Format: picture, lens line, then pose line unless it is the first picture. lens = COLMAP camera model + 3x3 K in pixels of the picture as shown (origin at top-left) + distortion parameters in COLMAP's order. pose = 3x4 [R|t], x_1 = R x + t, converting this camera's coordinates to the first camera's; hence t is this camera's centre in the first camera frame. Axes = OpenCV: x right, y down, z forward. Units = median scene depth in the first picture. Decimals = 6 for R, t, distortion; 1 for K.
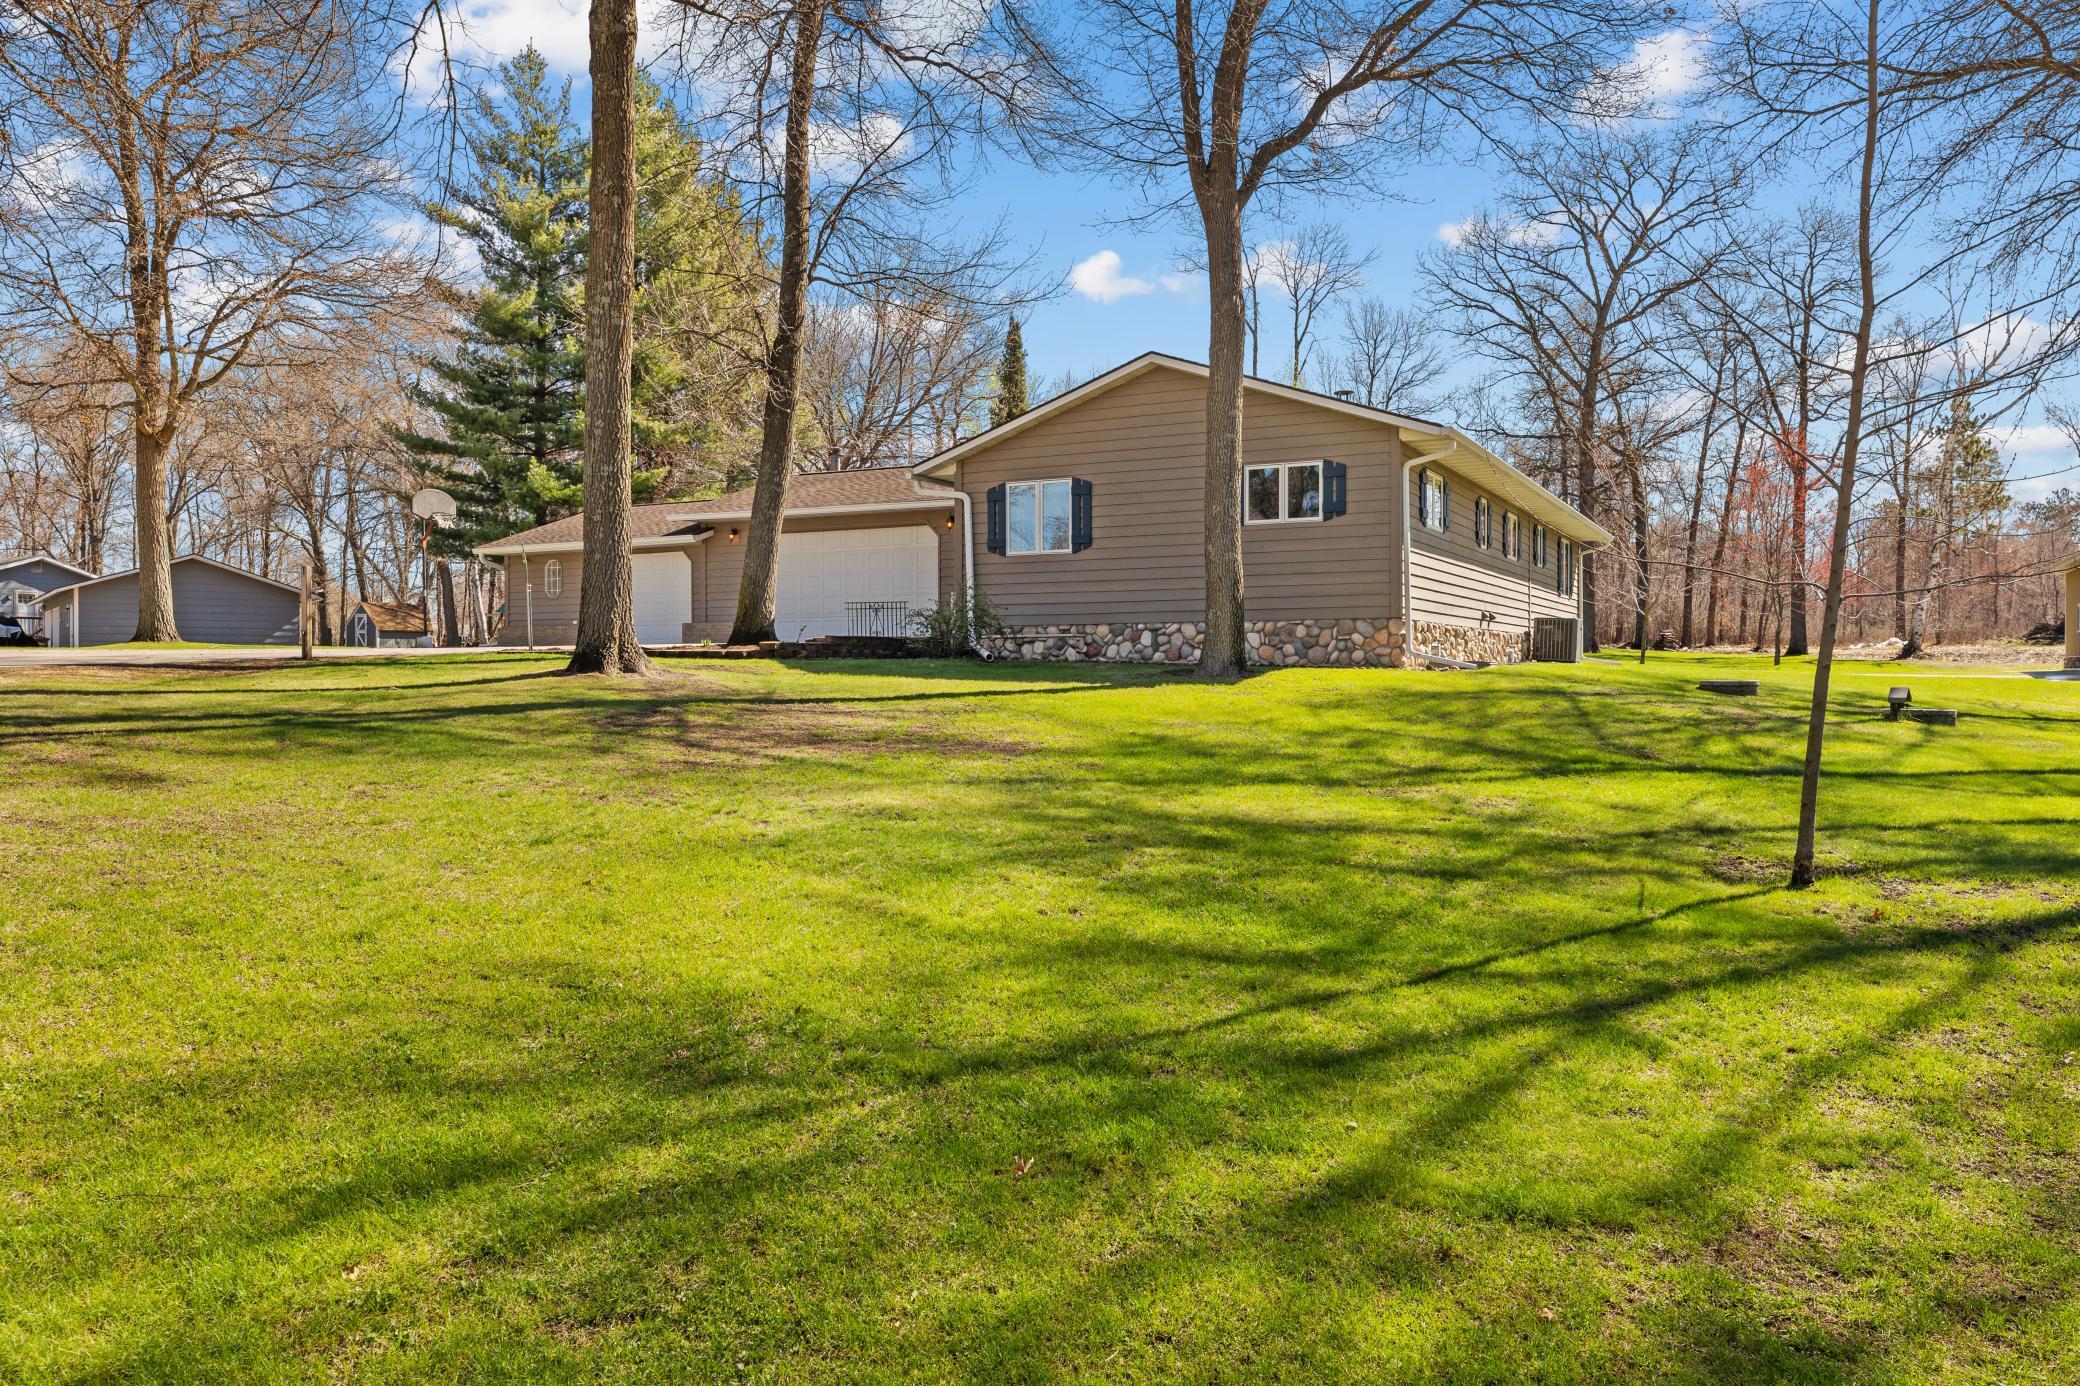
lens RADIAL K [[1426.7, 0, 1041.1], [0, 1426.7, 701.3], [0, 0, 1]] dist [0.006916, 0.002945]
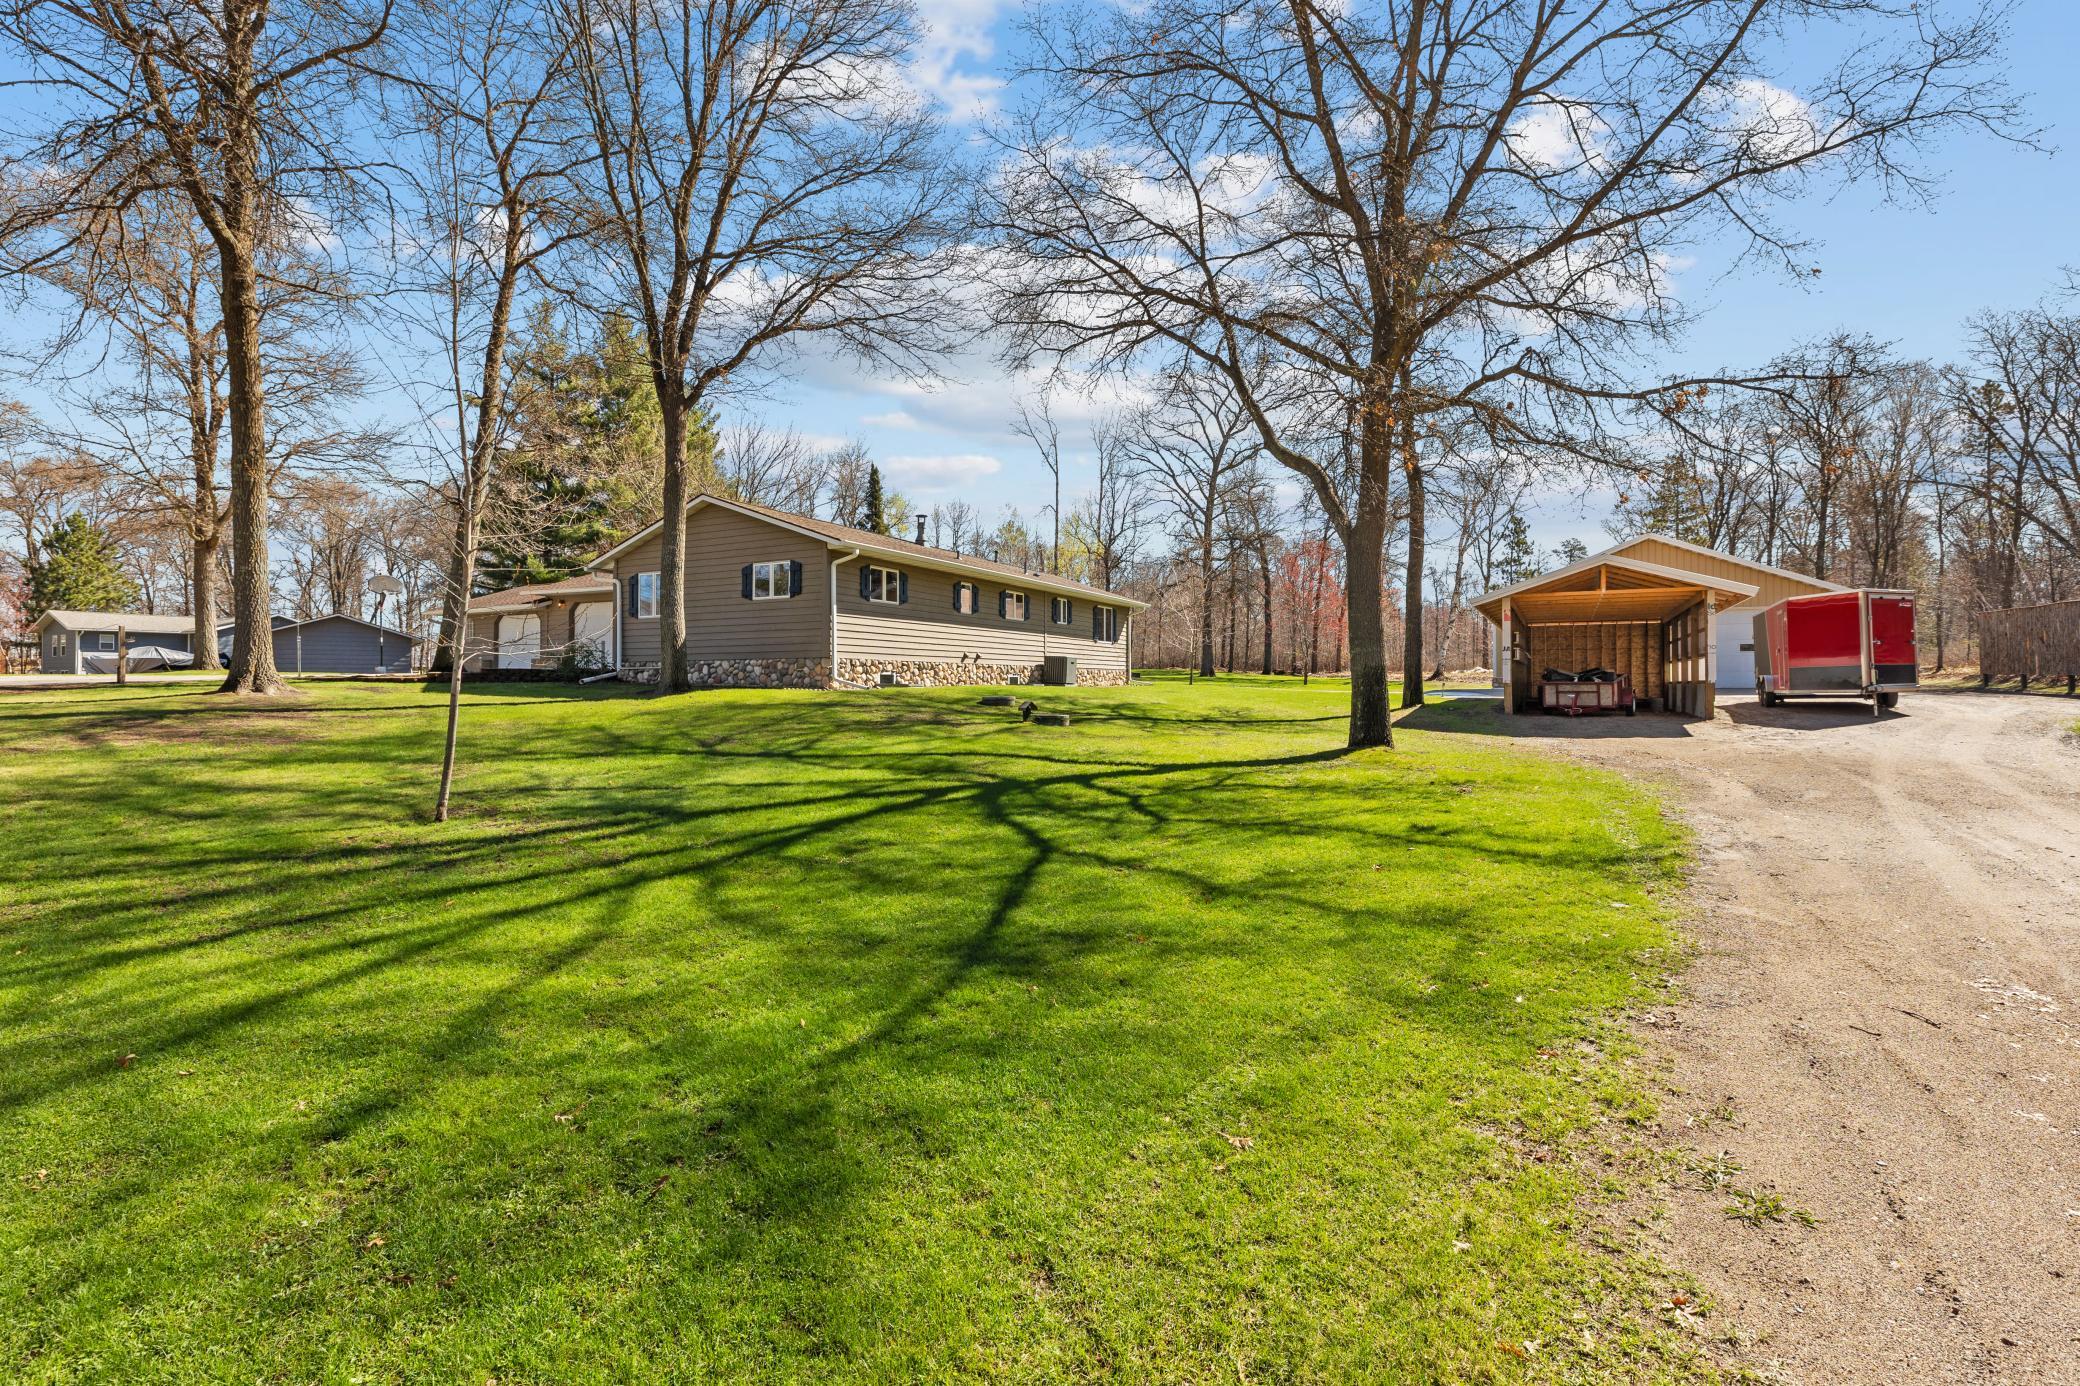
lens RADIAL K [[934.5, 0, 1039.9], [0, 934.5, 672.4], [0, 0, 1]] dist [0.002924, 0.000480]
pose [[0.999987, 0.000412, -0.005041, 0.479004], [-0.000608, 0.999237, -0.039058, -0.000150], [0.005021, 0.039061, 0.999224, -0.052356]]
